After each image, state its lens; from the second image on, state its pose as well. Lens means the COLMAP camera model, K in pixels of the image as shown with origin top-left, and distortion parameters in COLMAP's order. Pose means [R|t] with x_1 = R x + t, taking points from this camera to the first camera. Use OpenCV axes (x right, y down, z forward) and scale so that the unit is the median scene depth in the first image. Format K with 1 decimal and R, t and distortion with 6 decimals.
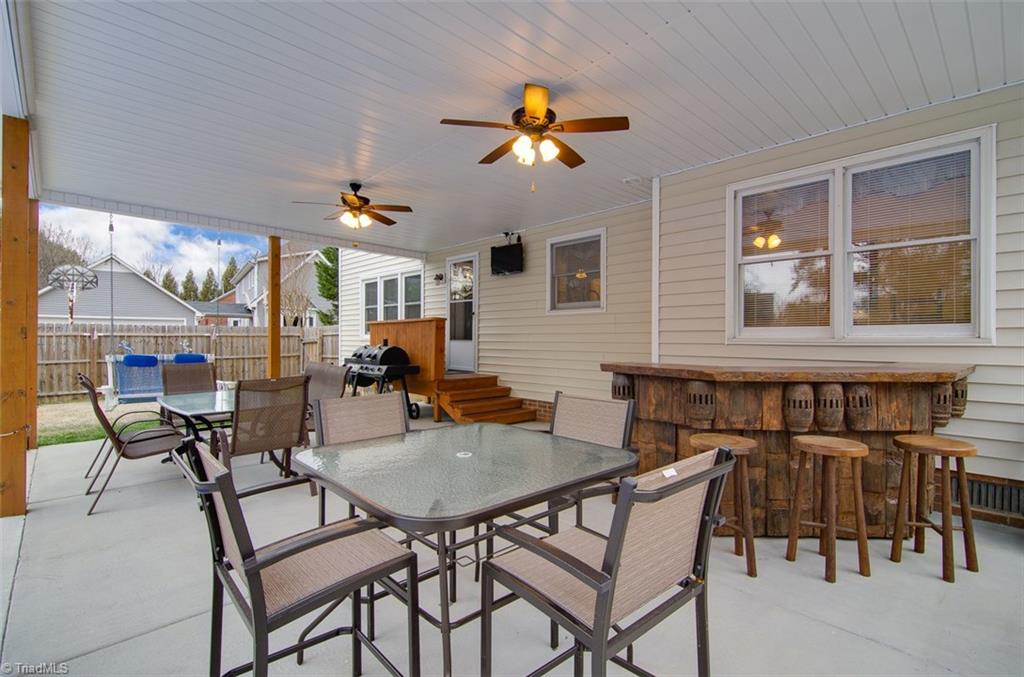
lens RADIAL K [[475.9, 0, 510.5], [0, 475.9, 336.8], [0, 0, 1]] dist [0.046210, -0.012938]
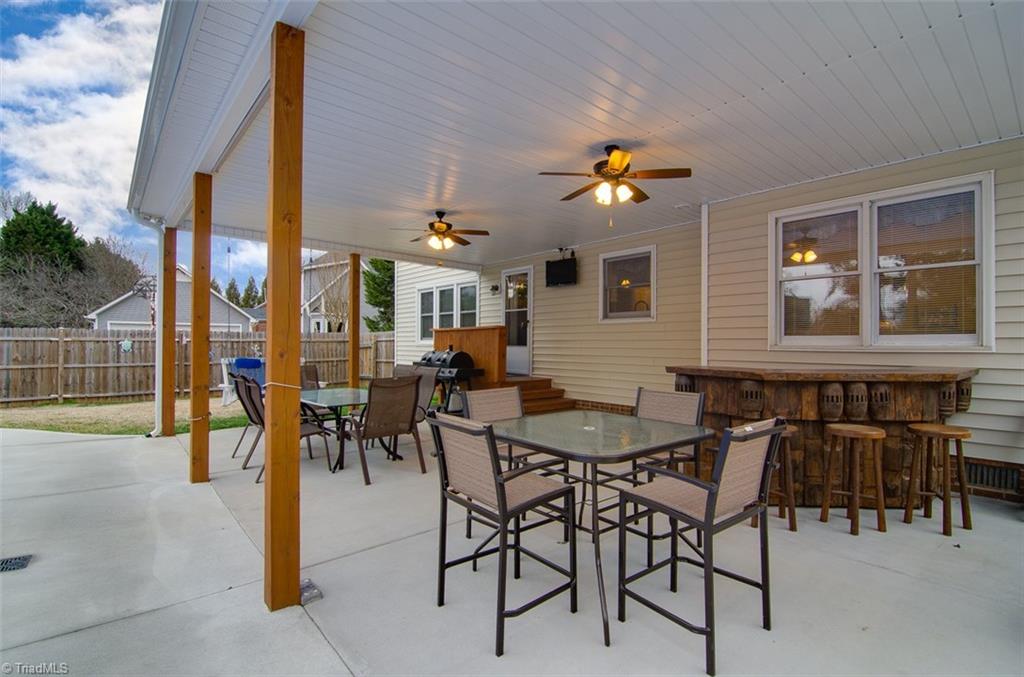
lens RADIAL K [[485.5, 0, 511.2], [0, 485.5, 340.8], [0, 0, 1]] dist [0.021281, -0.013336]
pose [[0.998858, 0.001938, -0.047742, -0.127225], [-0.002039, 0.999996, -0.002076, -0.005116], [0.047738, 0.002171, 0.998858, -0.225676]]
